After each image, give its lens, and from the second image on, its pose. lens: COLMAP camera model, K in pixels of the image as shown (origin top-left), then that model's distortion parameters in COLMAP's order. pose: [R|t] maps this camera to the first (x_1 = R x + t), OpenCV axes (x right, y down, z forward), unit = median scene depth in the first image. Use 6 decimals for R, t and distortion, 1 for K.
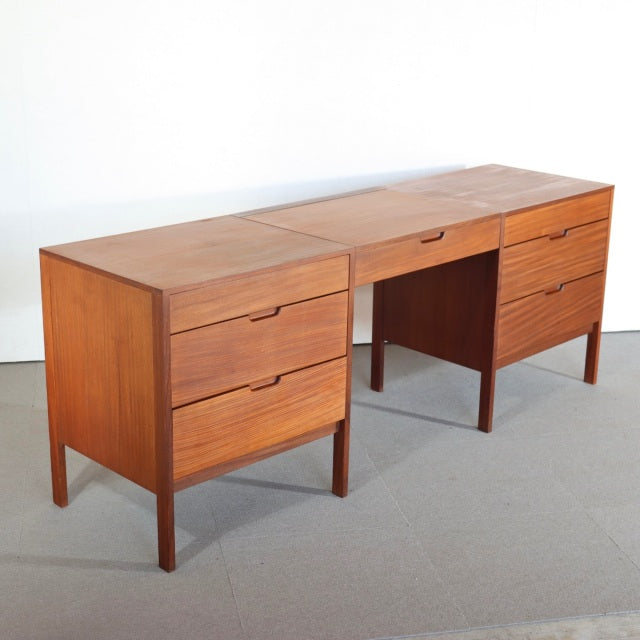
lens RADIAL K [[1174.1, 0, 320.0], [0, 1174.1, 320.0], [0, 0, 1]] dist [0.030177, 0.010009]
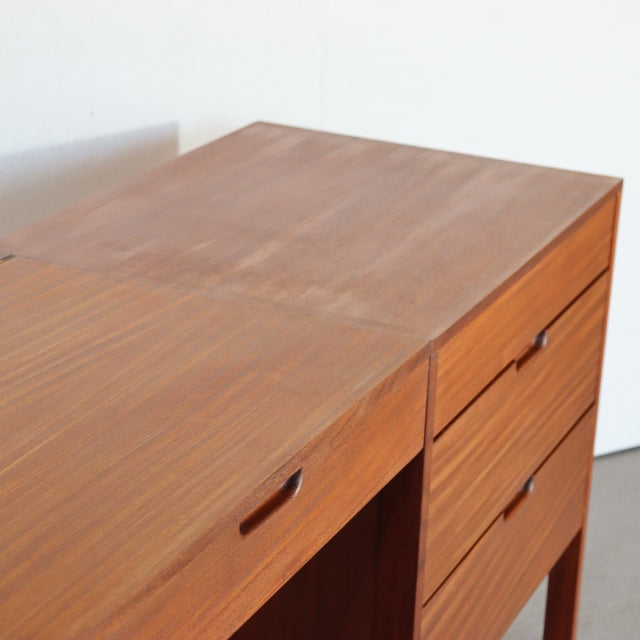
lens RADIAL K [[1678.7, 0, 320.0], [0, 1678.7, 320.0], [0, 0, 1]] dist [0.000882, 0.043560]
pose [[0.942950, -0.102454, 0.316778, -0.011899], [0.083590, 0.993851, 0.072615, -0.137708], [-0.322270, -0.041993, 0.945716, 0.625167]]
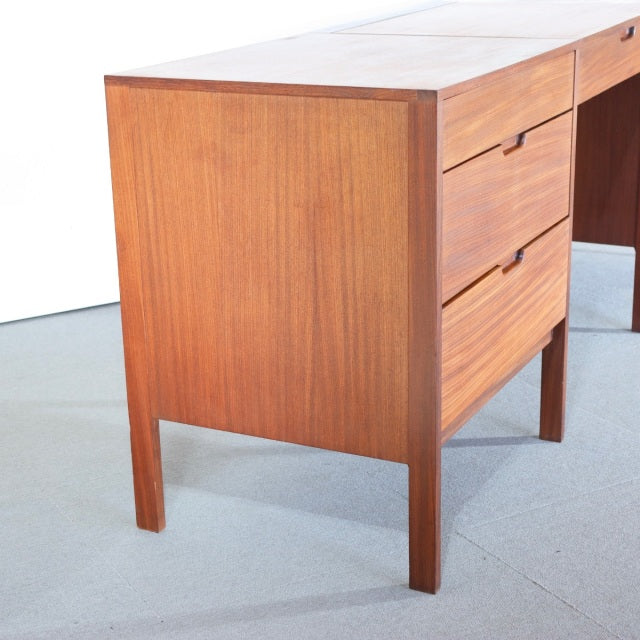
lens RADIAL K [[1325.0, 0, 320.0], [0, 1325.0, 320.0], [0, 0, 1]] dist [0.078750, 0.200175]
pose [[0.947520, -0.134945, 0.289820, -0.306352], [0.133936, 0.990713, 0.023411, 0.048382], [-0.290287, 0.016635, 0.956795, 0.326686]]
